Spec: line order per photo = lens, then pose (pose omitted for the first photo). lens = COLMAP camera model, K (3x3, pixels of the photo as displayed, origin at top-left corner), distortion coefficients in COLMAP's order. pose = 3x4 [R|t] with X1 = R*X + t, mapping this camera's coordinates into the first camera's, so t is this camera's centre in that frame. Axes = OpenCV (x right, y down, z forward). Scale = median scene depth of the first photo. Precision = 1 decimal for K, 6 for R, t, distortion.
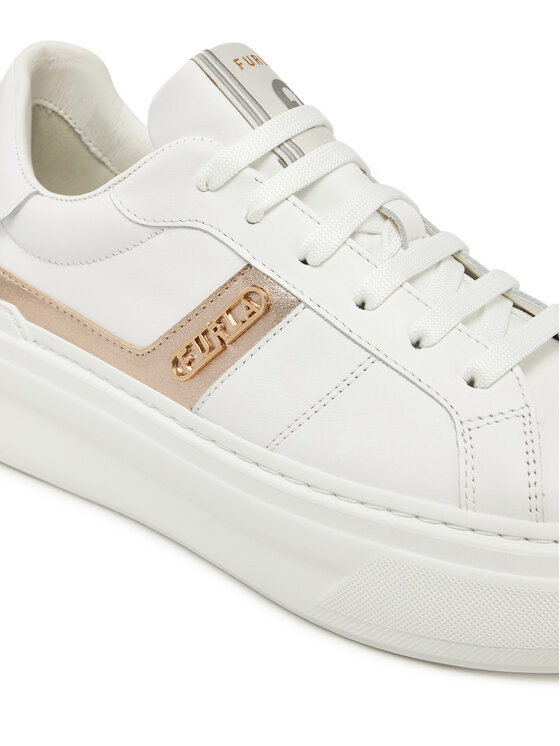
lens RADIAL K [[1902.9, 0, 280.0], [0, 1902.9, 373.0], [0, 0, 1]] dist [0.028401, -0.453698]
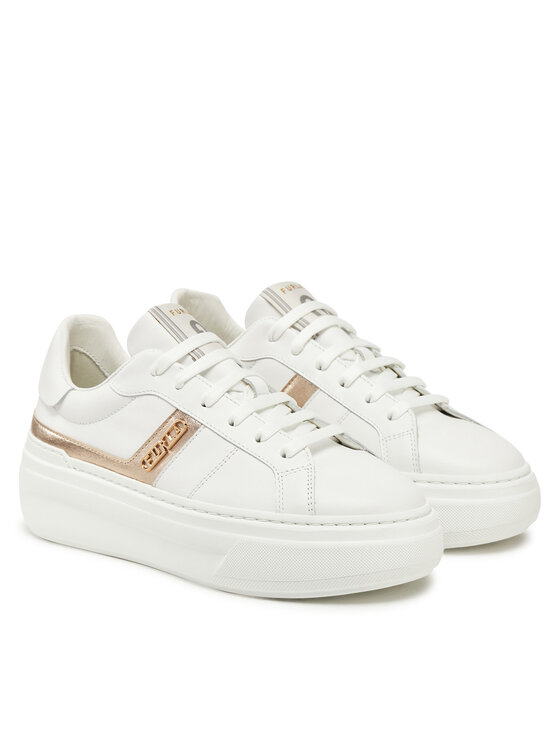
lens RADIAL K [[1862.4, 0, 280.0], [0, 1862.4, 373.0], [0, 0, 1]] dist [-0.297888, -0.165280]
pose [[0.998351, -0.051099, -0.026148, 0.141214], [0.046189, 0.985614, -0.162580, 0.222685], [0.034080, 0.161105, 0.986349, -0.903748]]
